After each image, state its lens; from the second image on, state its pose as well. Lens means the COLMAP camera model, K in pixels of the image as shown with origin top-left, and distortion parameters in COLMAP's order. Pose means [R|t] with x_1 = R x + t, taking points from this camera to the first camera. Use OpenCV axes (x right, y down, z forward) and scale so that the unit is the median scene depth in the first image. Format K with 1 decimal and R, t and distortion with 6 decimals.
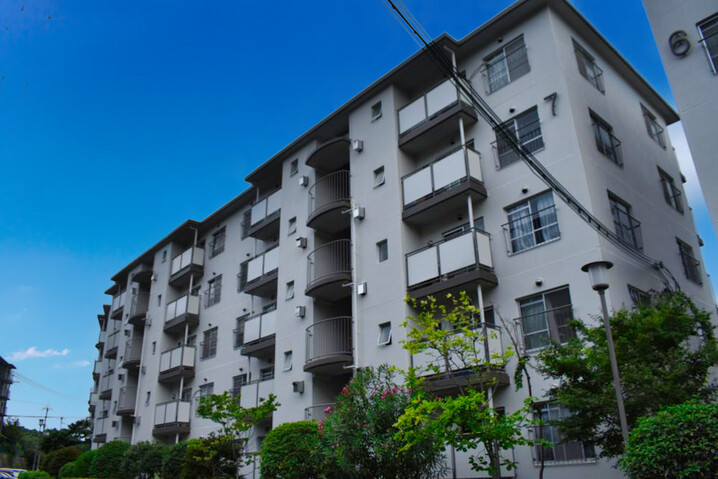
lens RADIAL K [[563.6, 0, 359.0], [0, 563.6, 239.5], [0, 0, 1]] dist [-0.106753, -0.003167]
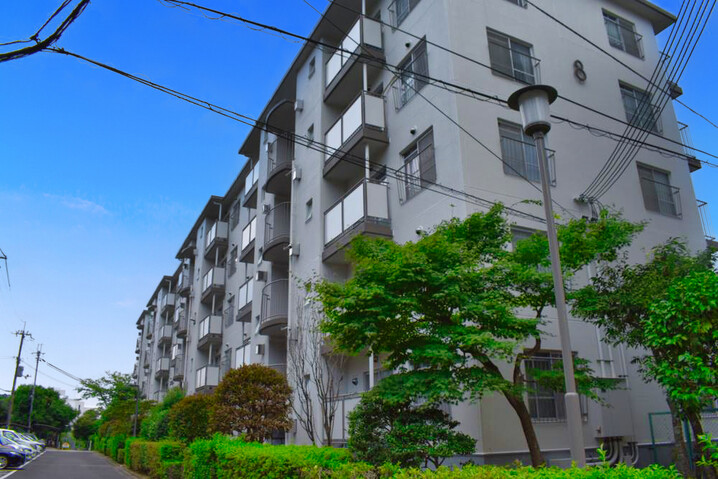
lens RADIAL K [[563.6, 0, 359.0], [0, 563.6, 239.5], [0, 0, 1]] dist [-0.106753, -0.003167]
pose [[0.966486, -0.086717, -0.241630, 0.339813], [0.103805, 0.992853, 0.058887, 0.020189], [0.234796, -0.081996, 0.968580, 0.056936]]
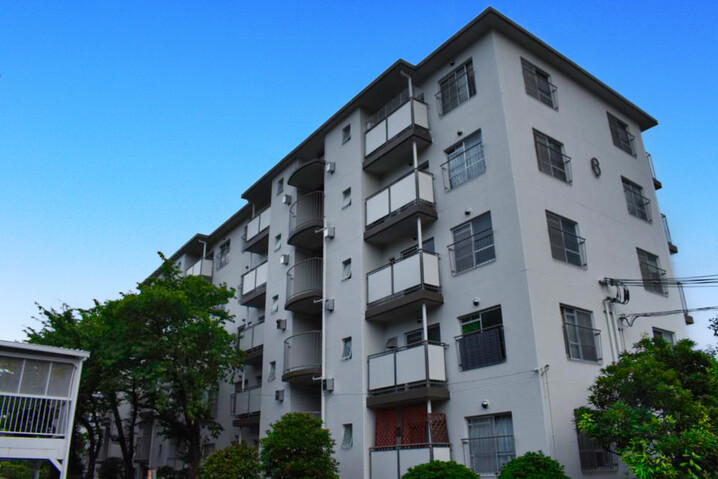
lens RADIAL K [[563.6, 0, 359.0], [0, 563.6, 239.5], [0, 0, 1]] dist [-0.106753, -0.003167]
pose [[0.995823, -0.030622, -0.086015, 0.148271], [0.032077, 0.999364, 0.015590, -0.048966], [0.085483, -0.018284, 0.996172, -0.054552]]
